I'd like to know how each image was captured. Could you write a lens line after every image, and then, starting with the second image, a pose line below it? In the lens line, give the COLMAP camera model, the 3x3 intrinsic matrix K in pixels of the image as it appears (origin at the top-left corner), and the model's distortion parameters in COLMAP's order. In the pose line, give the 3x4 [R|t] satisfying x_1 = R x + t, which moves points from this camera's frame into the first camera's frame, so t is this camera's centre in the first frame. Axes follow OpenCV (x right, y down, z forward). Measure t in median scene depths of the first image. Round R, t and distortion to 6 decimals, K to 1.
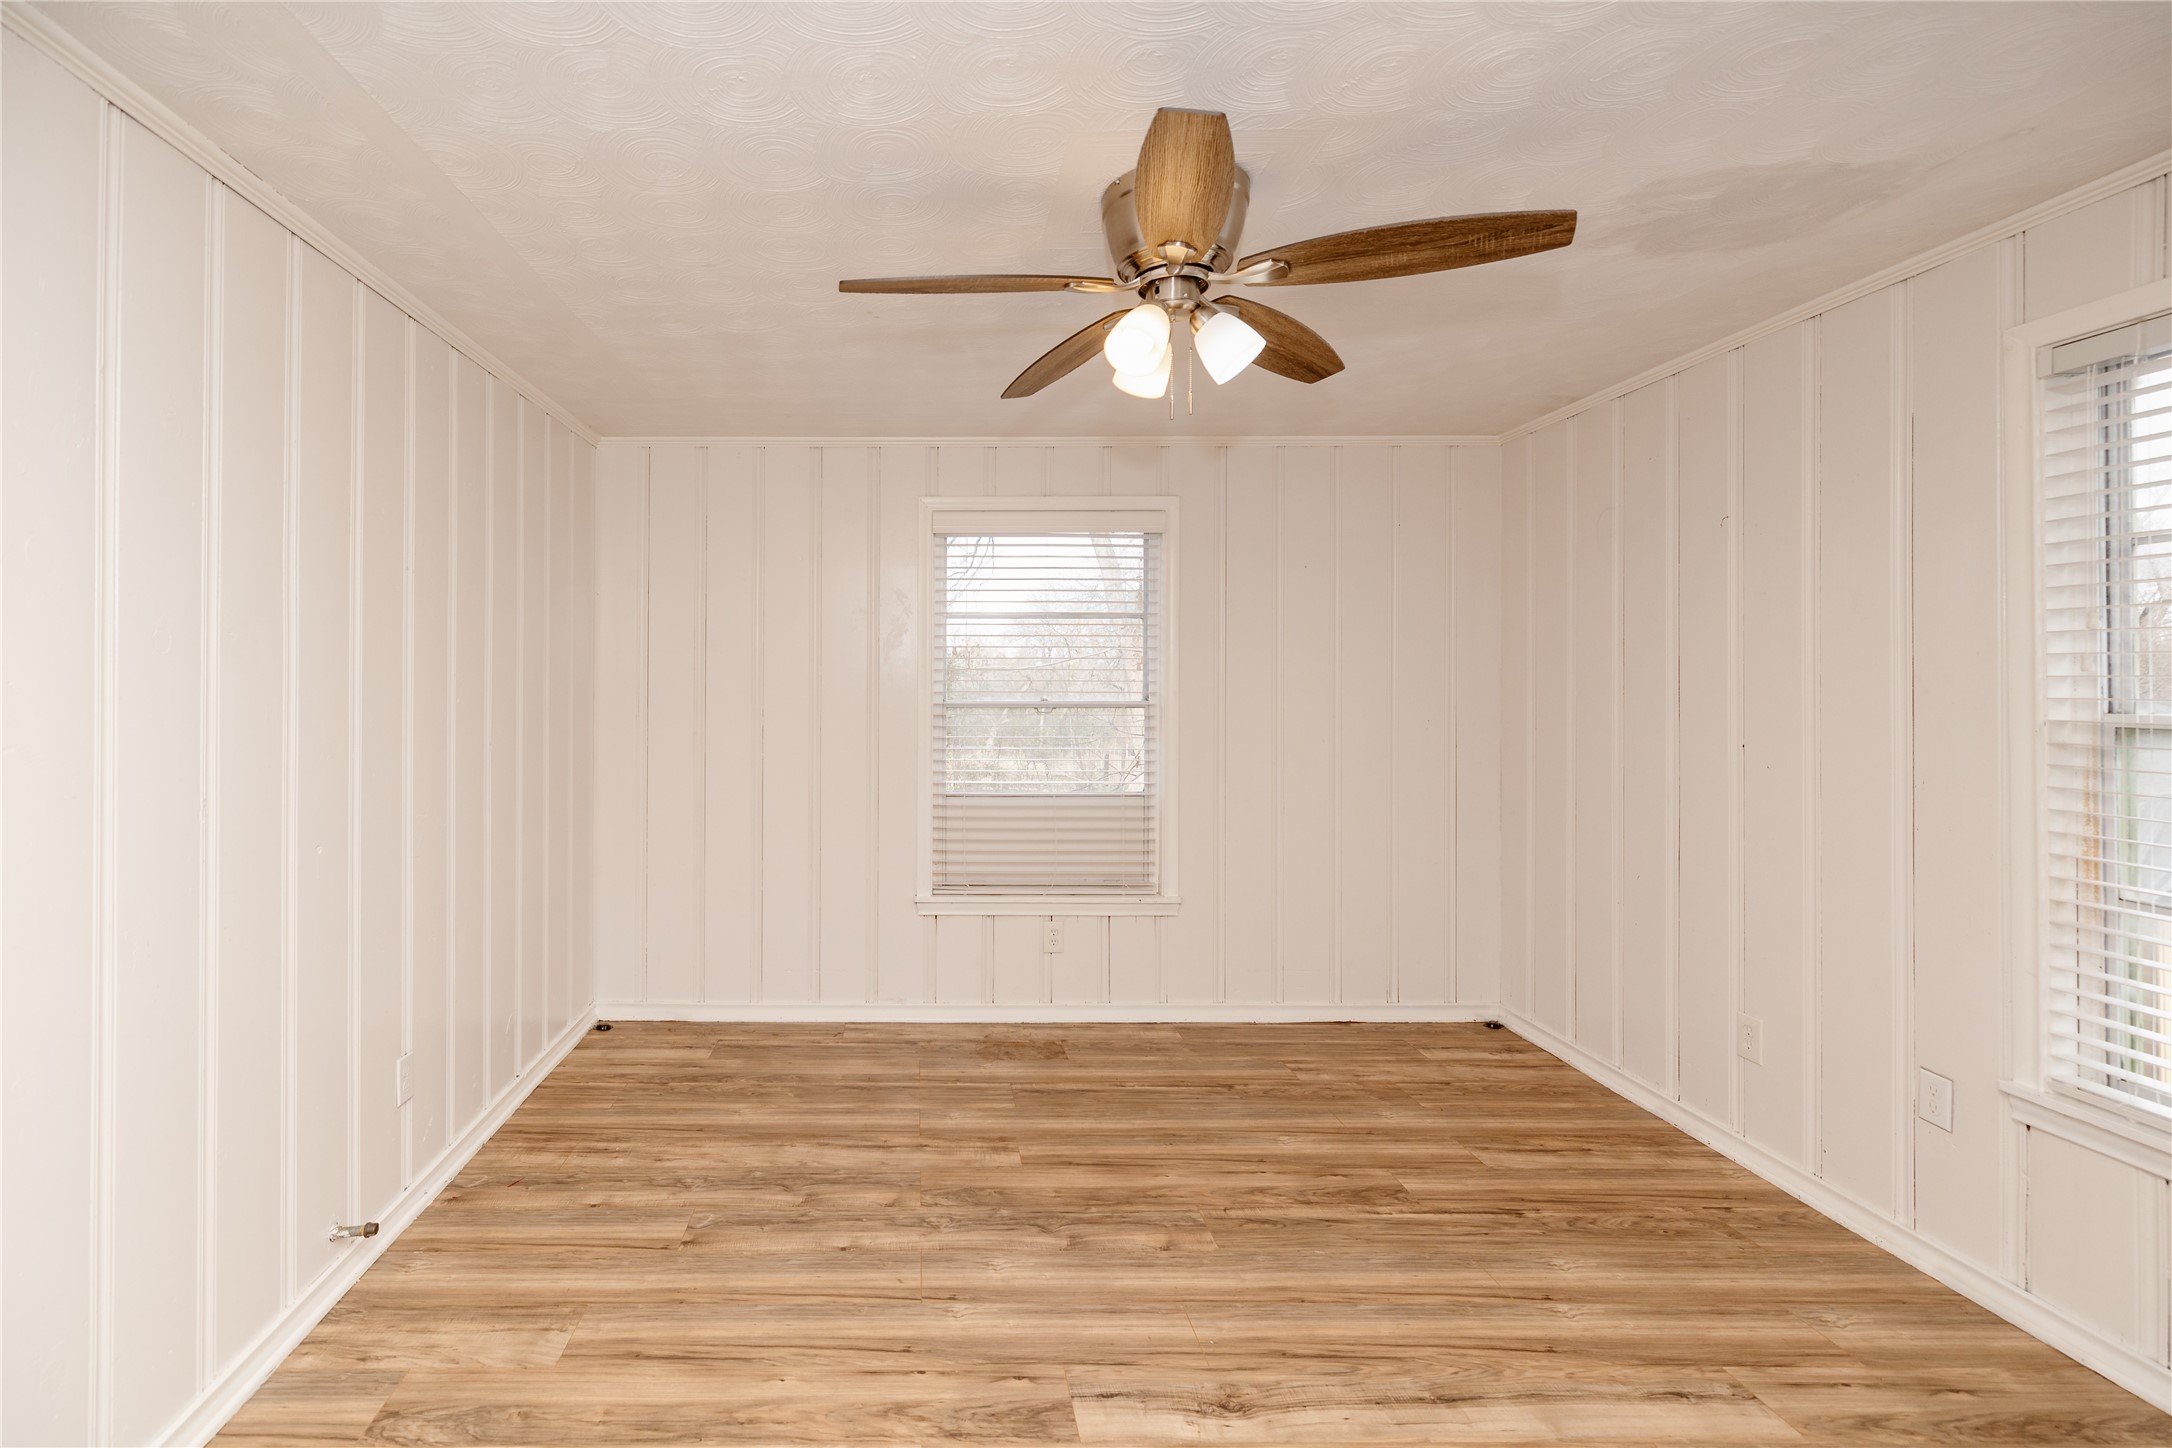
lens RADIAL K [[793.6, 0, 1081.1], [0, 793.6, 658.1], [0, 0, 1]] dist [-0.000317, 0.000204]
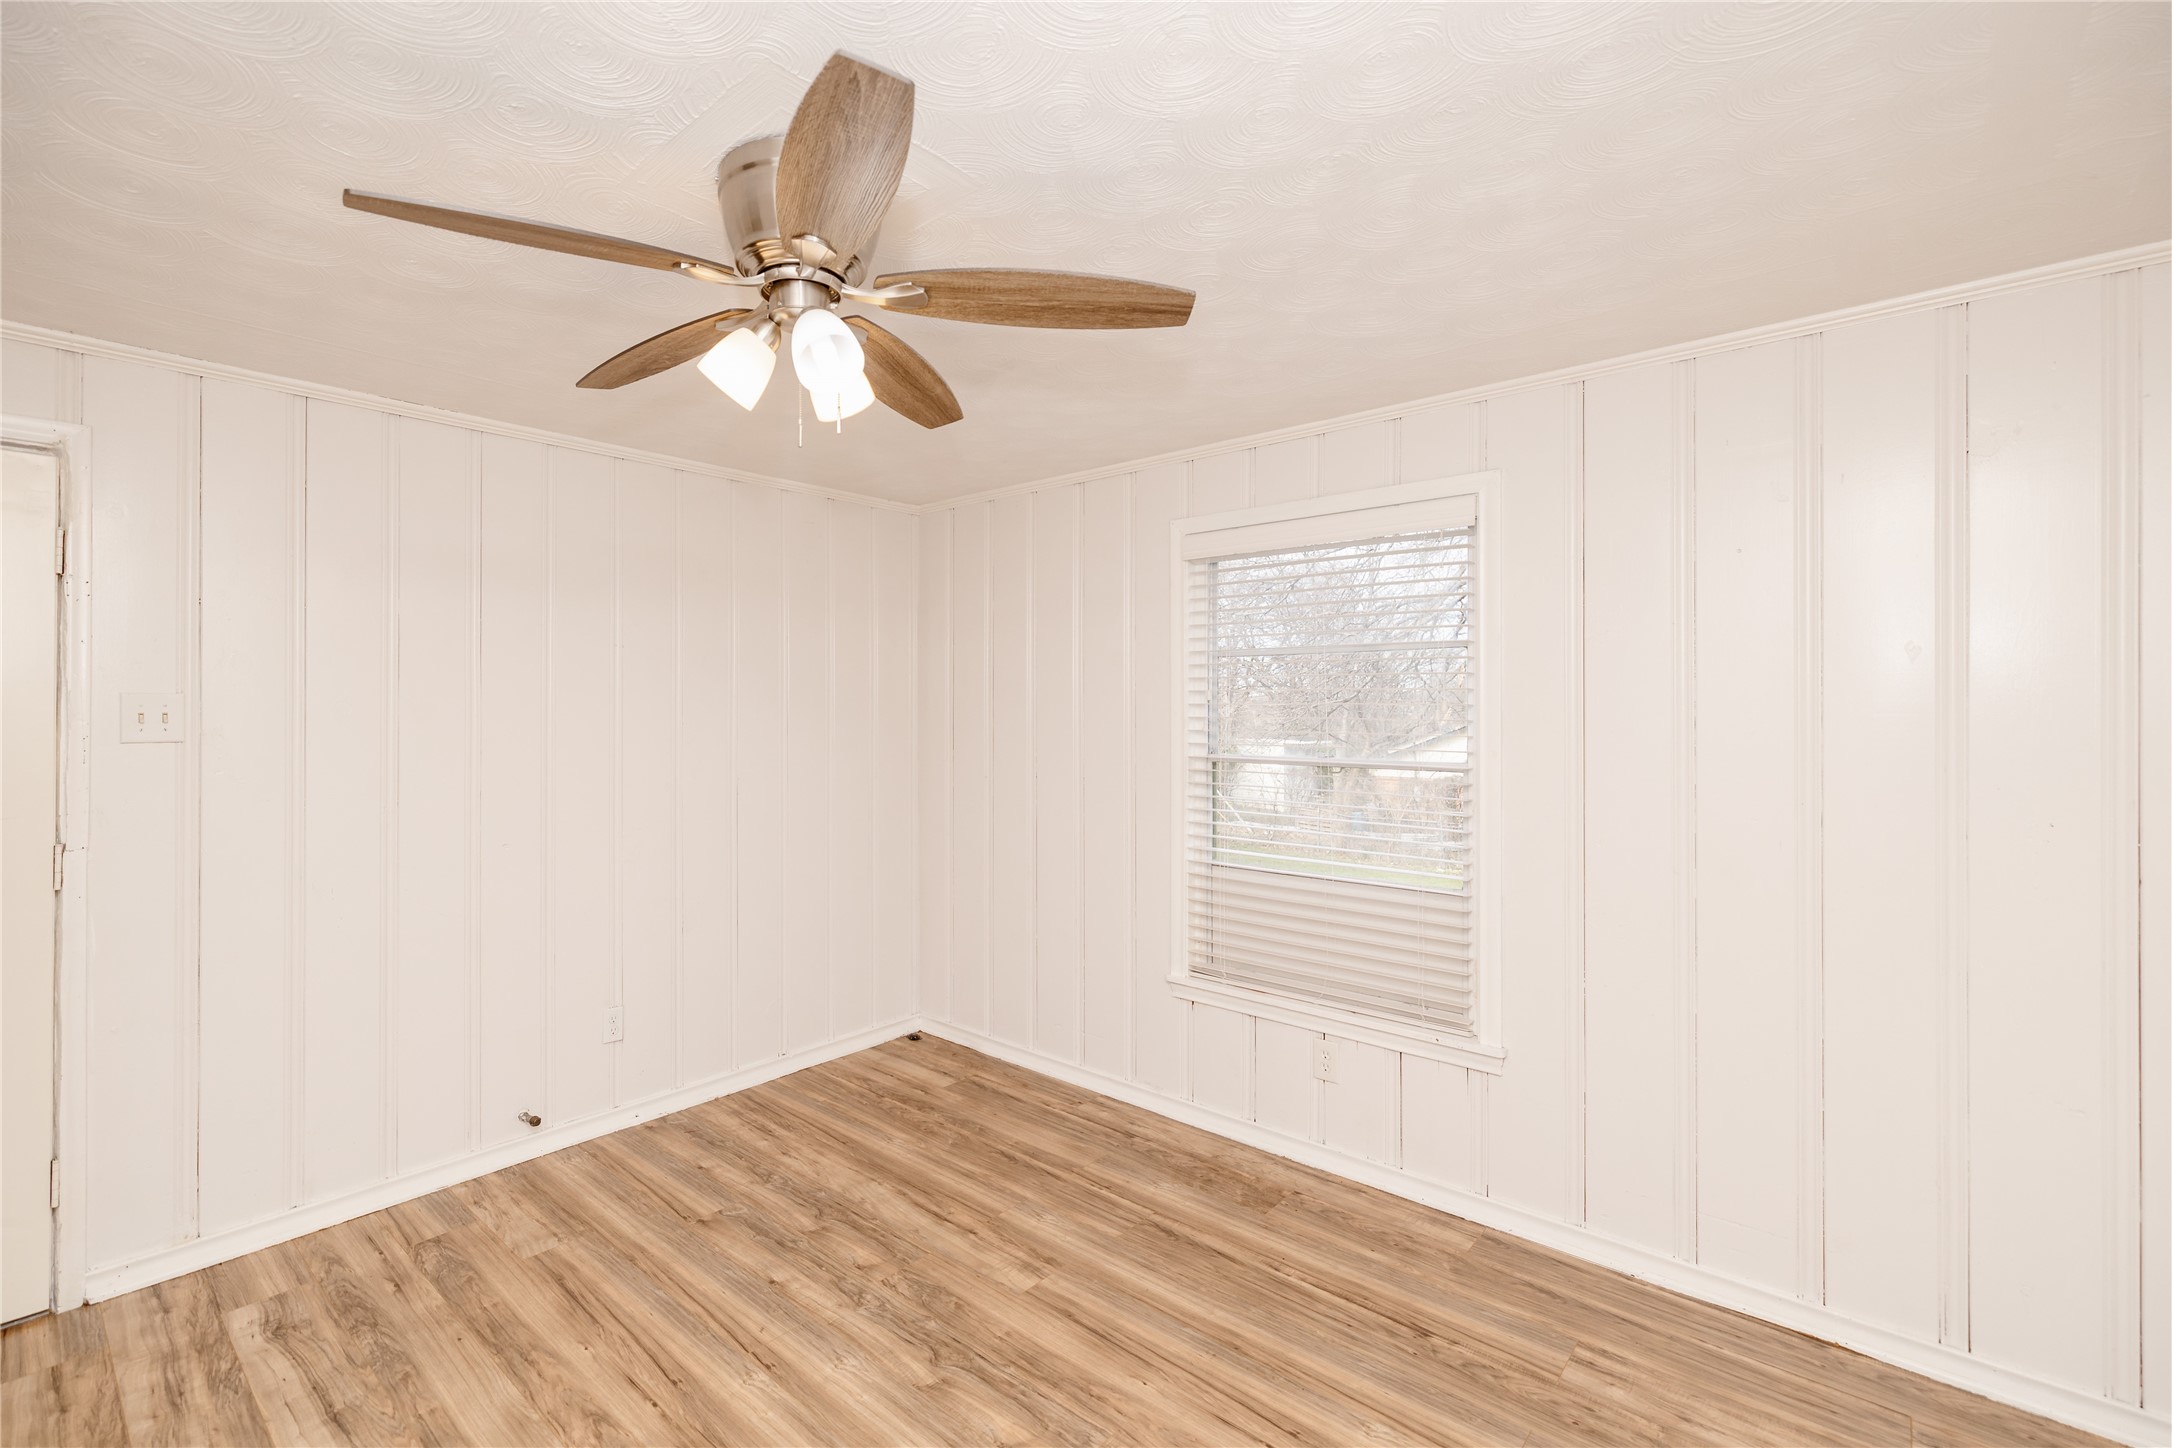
lens RADIAL K [[913.3, 0, 1076.0], [0, 913.3, 712.6], [0, 0, 1]] dist [0.000578, 0.000139]
pose [[0.759858, 0.004169, -0.650076, 0.607822], [0.010396, 0.999774, 0.018564, -0.014500], [0.650006, -0.020864, 0.759643, 0.286162]]
